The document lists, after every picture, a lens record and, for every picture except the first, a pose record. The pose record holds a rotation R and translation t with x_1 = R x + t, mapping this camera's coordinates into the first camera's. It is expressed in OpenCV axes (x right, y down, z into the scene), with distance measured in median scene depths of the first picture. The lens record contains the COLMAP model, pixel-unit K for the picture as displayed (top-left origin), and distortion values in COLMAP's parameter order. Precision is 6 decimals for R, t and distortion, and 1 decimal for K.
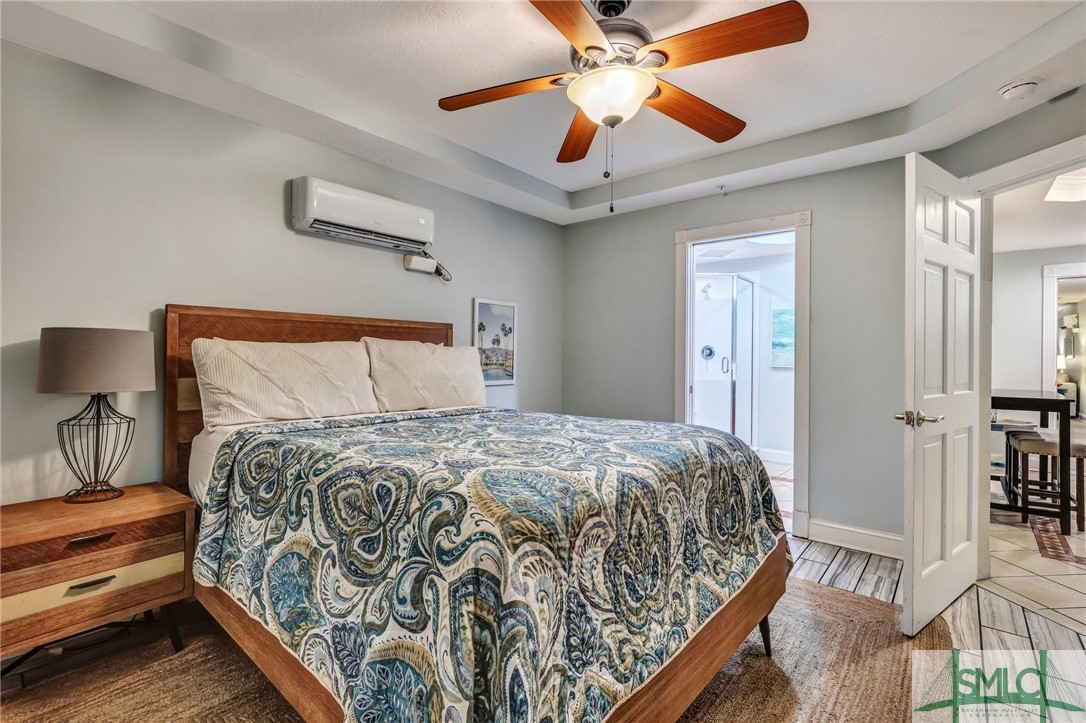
lens RADIAL K [[494.9, 0, 543.6], [0, 494.9, 357.2], [0, 0, 1]] dist [0.000507, -0.000503]
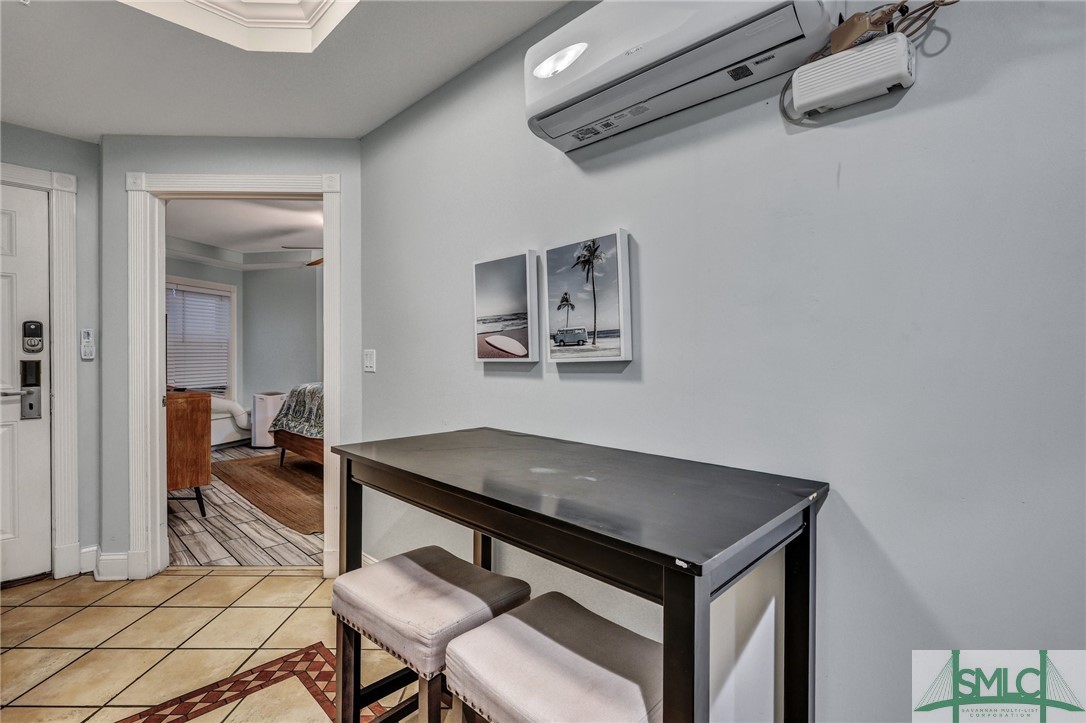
lens RADIAL K [[494.9, 0, 542.3], [0, 494.9, 357.2], [0, 0, 1]] dist [0.000507, -0.000503]
pose [[-0.071362, -0.000676, -0.997450, 1.668507], [-0.005417, 0.999985, -0.000291, 0.002225], [0.997436, 0.005383, -0.071364, 1.351416]]
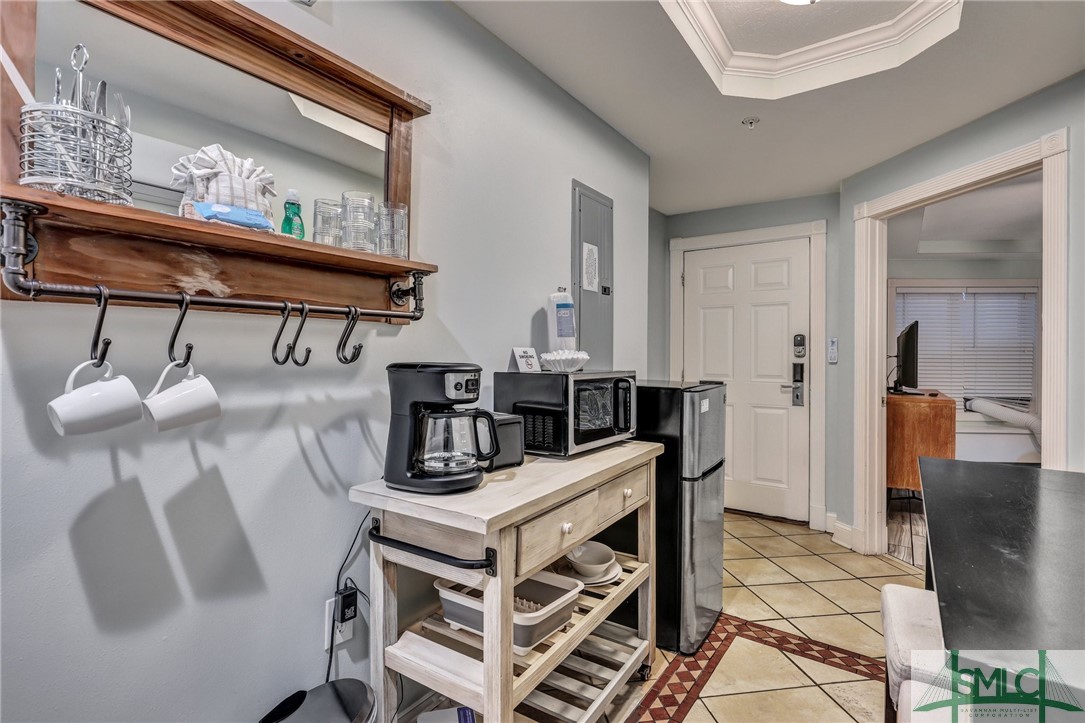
lens RADIAL K [[506.4, 0, 544.5], [0, 506.4, 356.8], [0, 0, 1]] dist [0.004686, -0.001698]
pose [[-0.995872, -0.013839, -0.089712, 1.587924], [-0.014264, 0.999890, 0.004100, 0.001031], [0.089646, 0.005363, -0.995959, 1.557055]]
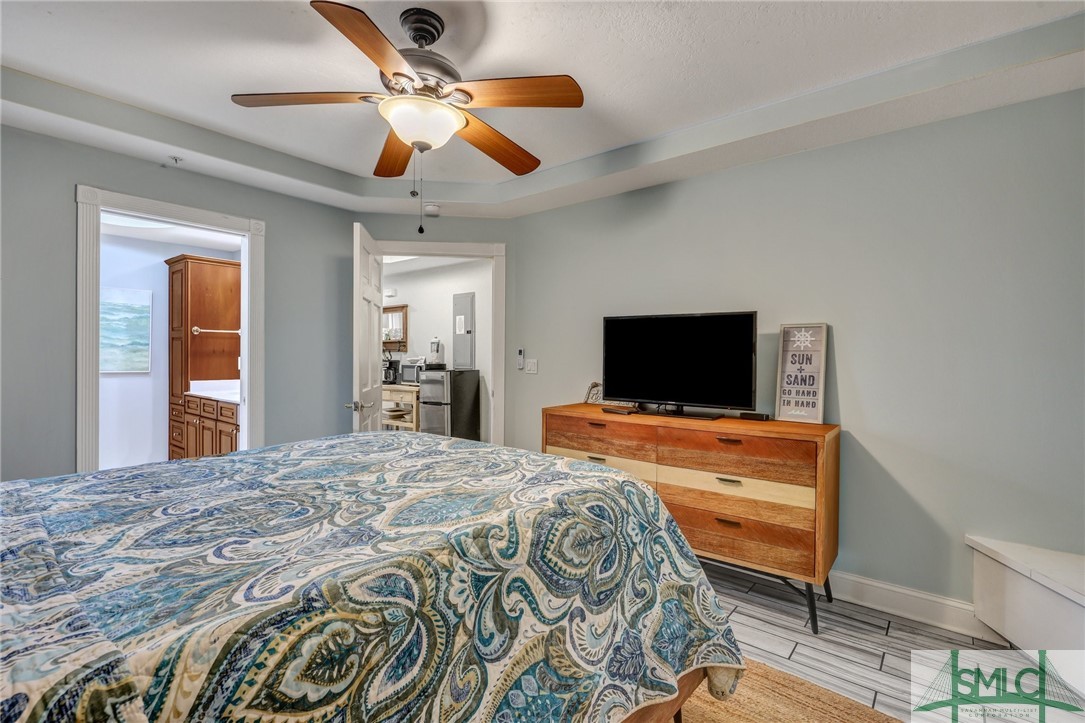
lens RADIAL K [[494.5, 0, 543.4], [0, 494.5, 360.7], [0, 0, 1]] dist [0.000507, -0.000503]
pose [[-0.013003, -0.015959, 0.999788, -0.559380], [-0.003073, 0.999869, 0.015920, -0.024959], [-0.999911, -0.002866, -0.013050, 0.464050]]
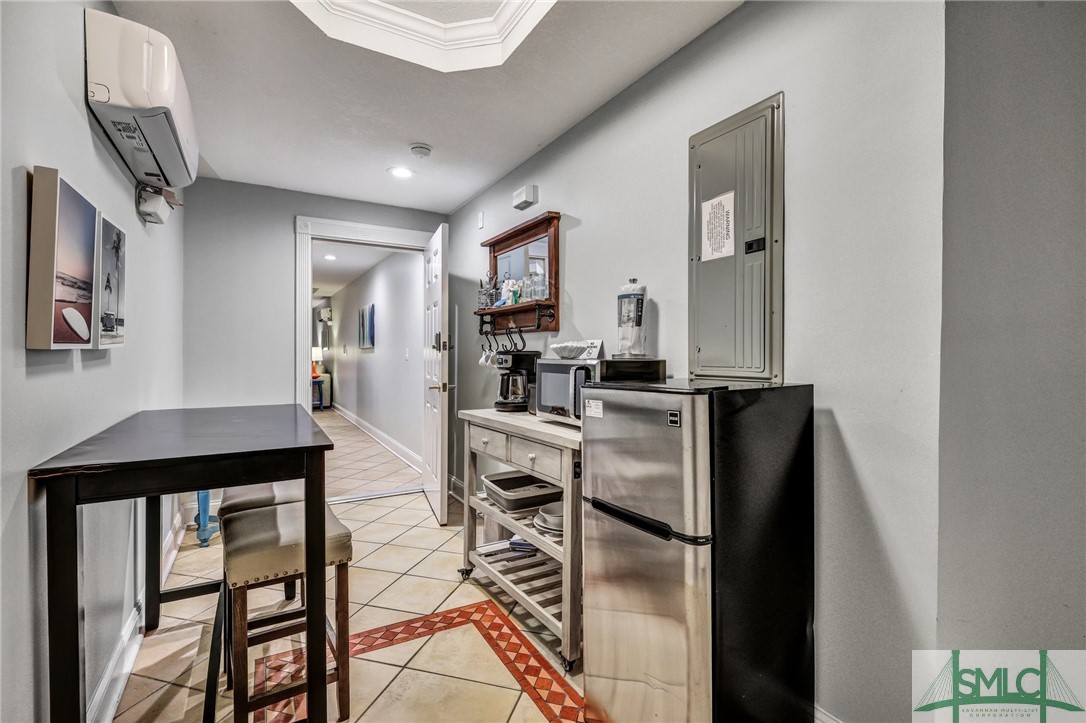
lens RADIAL K [[494.9, 0, 543.8], [0, 494.9, 356.4], [0, 0, 1]] dist [0.000507, -0.000503]
pose [[0.333395, -0.011681, 0.942715, 0.825930], [-0.000574, 0.999921, 0.012593, 0.008575], [-0.942787, -0.004739, 0.333362, 0.774092]]
